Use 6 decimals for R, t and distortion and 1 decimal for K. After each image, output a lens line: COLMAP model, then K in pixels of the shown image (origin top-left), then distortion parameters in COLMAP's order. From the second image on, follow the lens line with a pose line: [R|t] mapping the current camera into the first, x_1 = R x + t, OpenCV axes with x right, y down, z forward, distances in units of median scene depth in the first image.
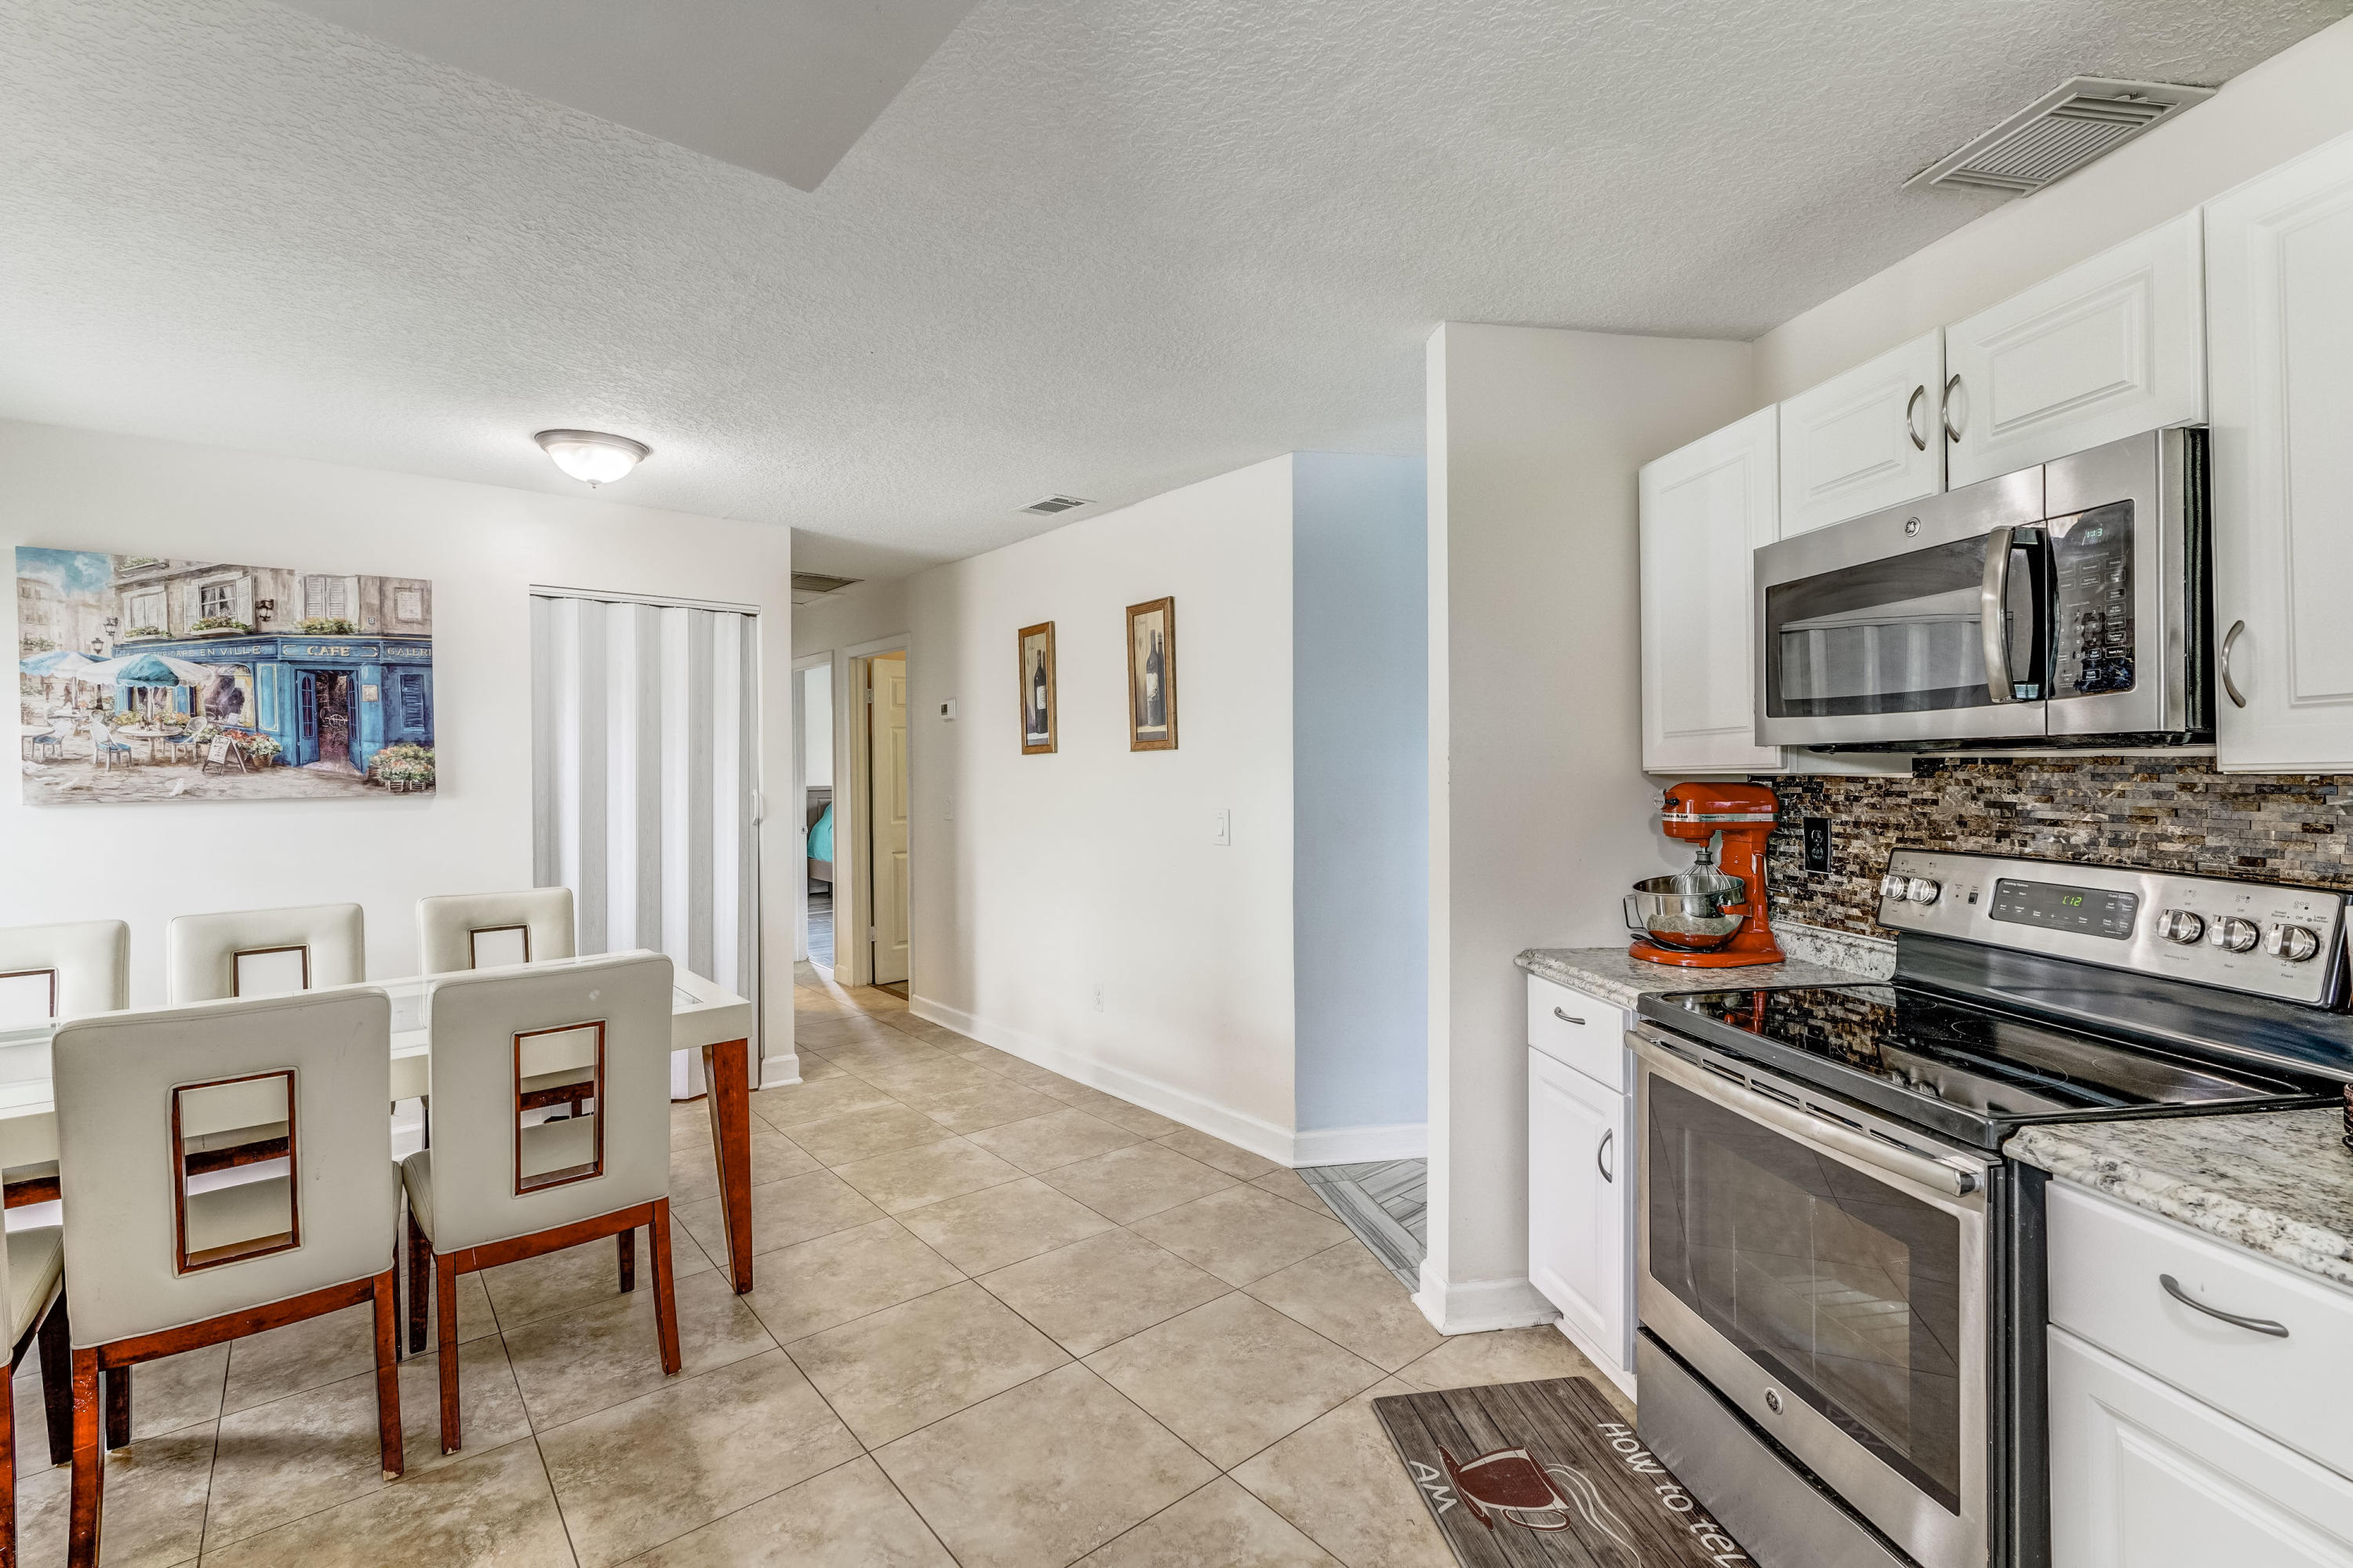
lens RADIAL K [[1049.2, 0, 1178.0], [0, 1049.2, 774.3], [0, 0, 1]] dist [-0.005151, 0.001672]
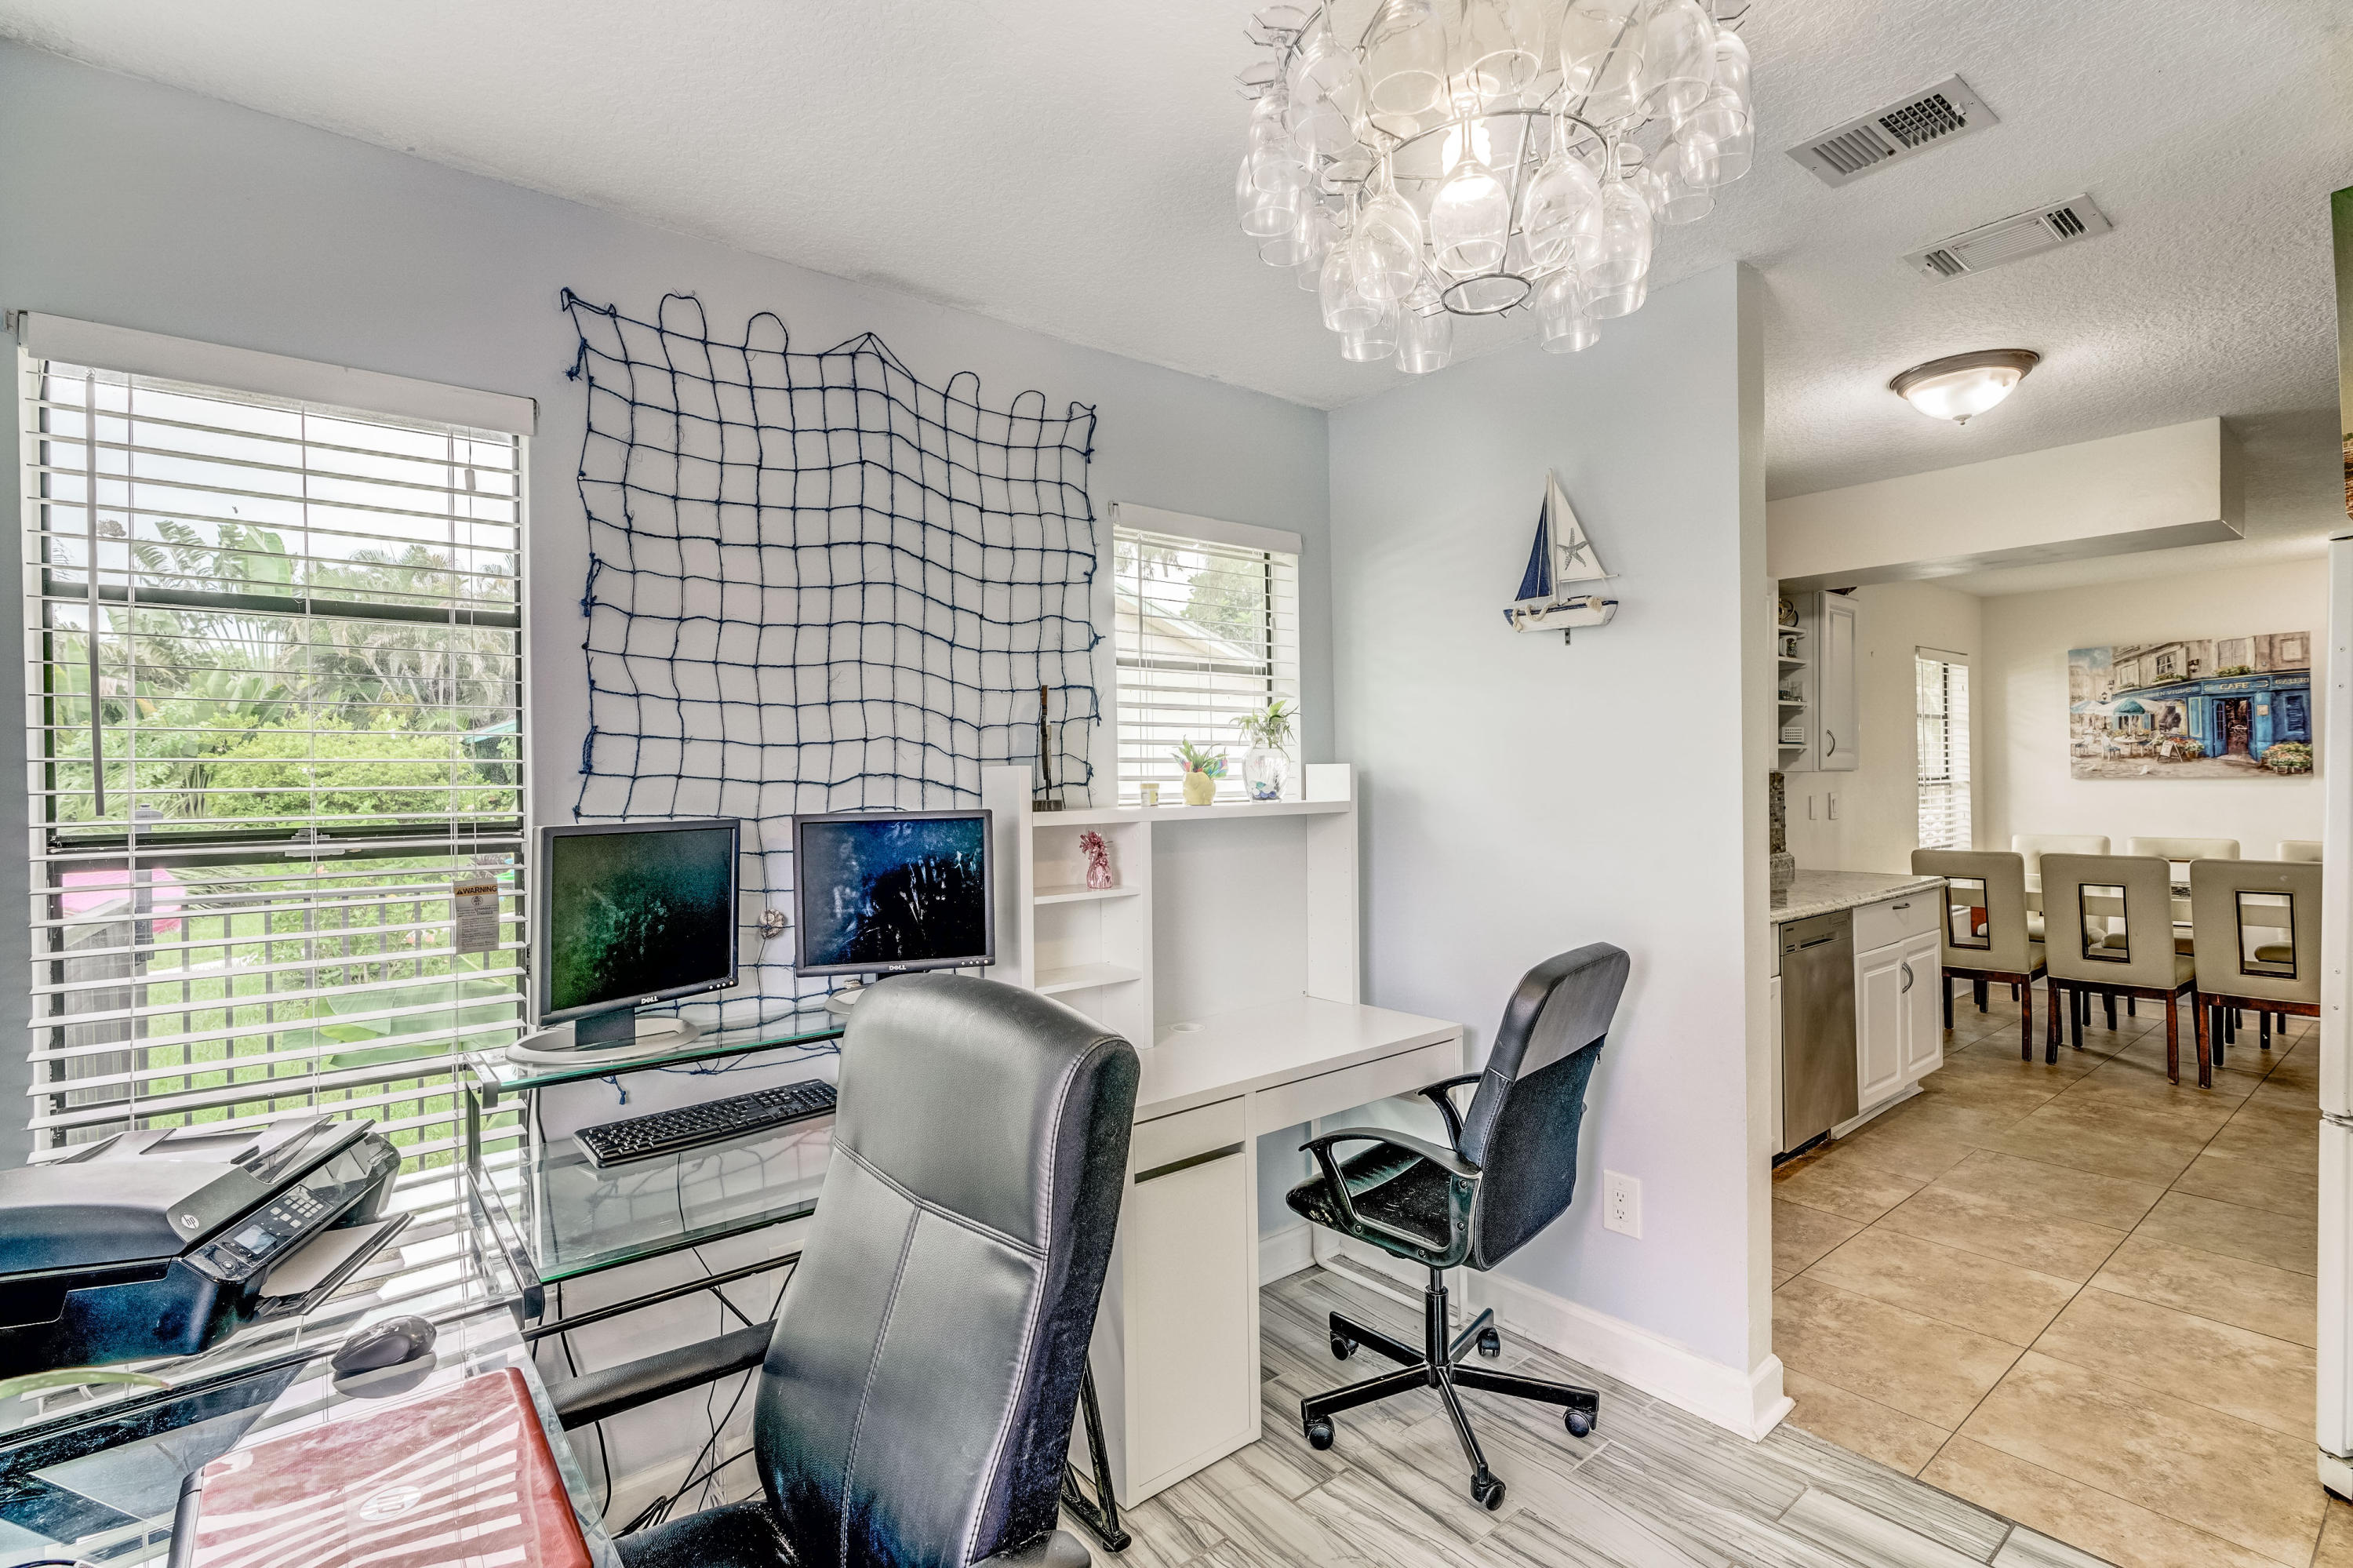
lens RADIAL K [[1096.1, 0, 1178.6], [0, 1096.1, 776.0], [0, 0, 1]] dist [0.000021, 0.001493]
pose [[-0.014734, 0.008167, -0.999858, 0.954335], [0.003829, 0.999960, 0.008112, 0.000983], [0.999884, -0.003709, -0.014764, -0.635111]]
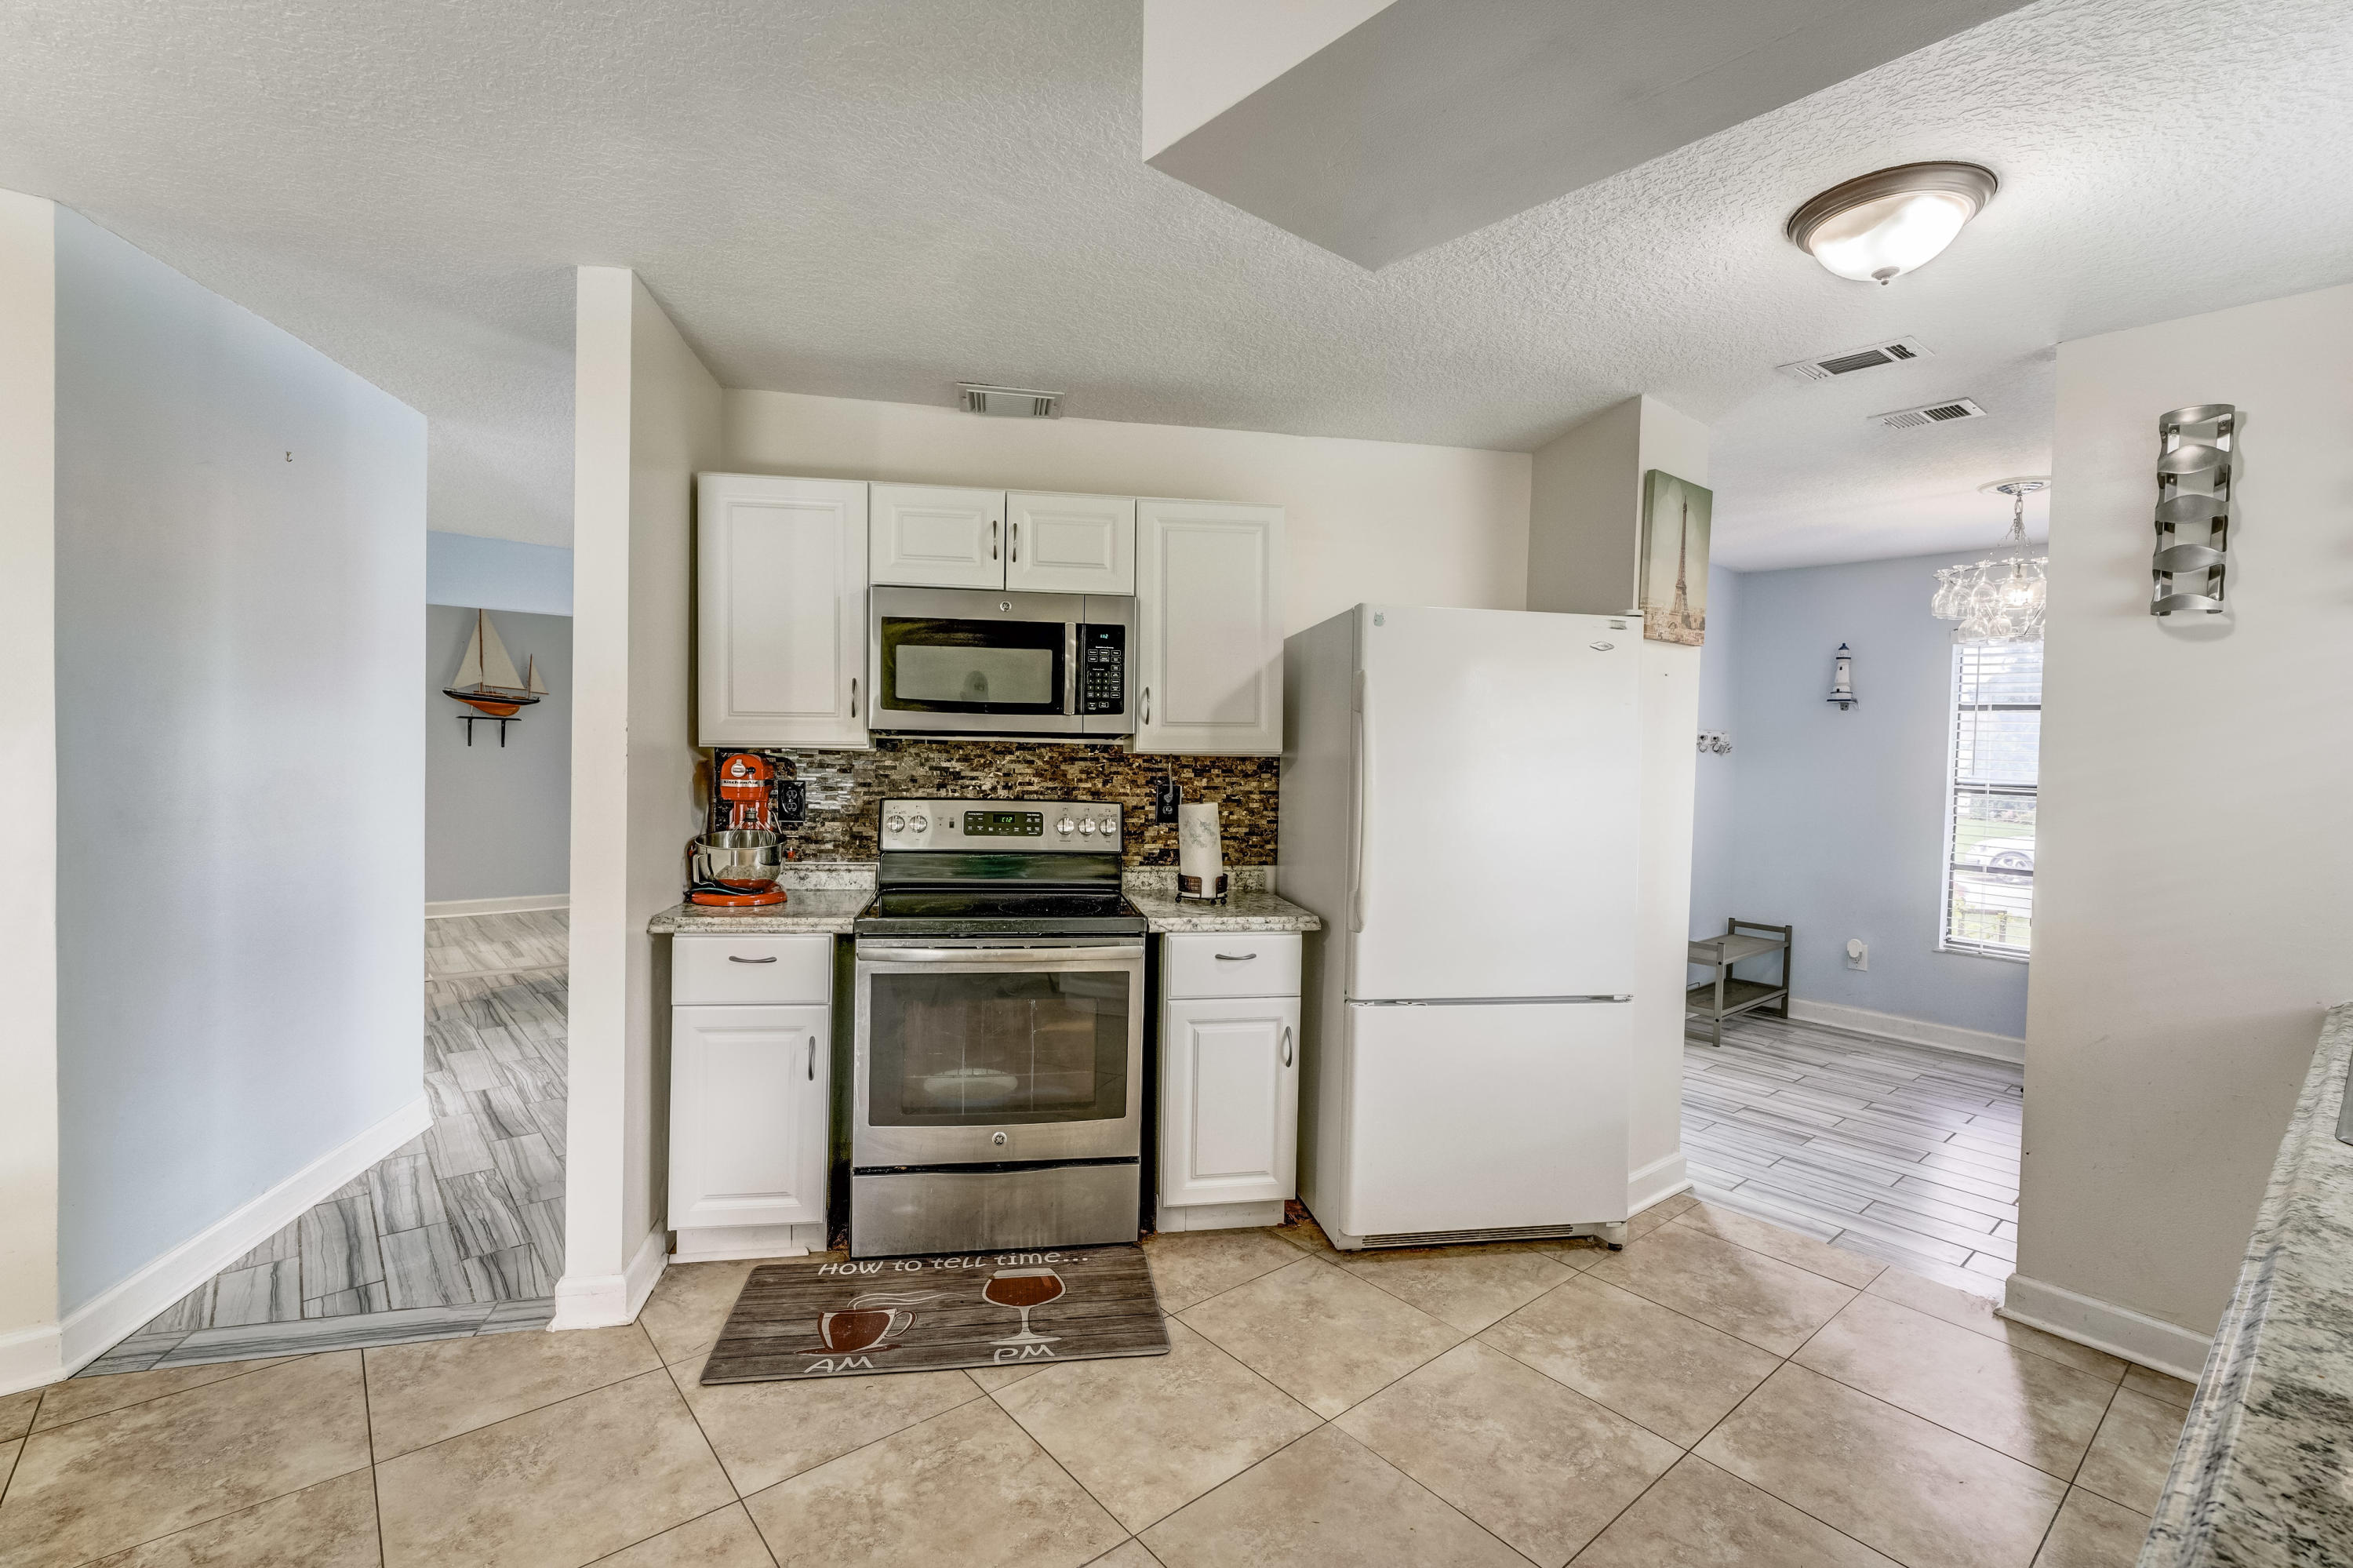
lens RADIAL K [[1049.2, 0, 1178.0], [0, 1049.2, 774.3], [0, 0, 1]] dist [-0.005151, 0.001672]
pose [[-0.007970, -0.020229, 0.999764, -0.529530], [-0.015225, 0.999682, 0.020106, -0.000479], [-0.999852, -0.015061, -0.008276, 0.380434]]
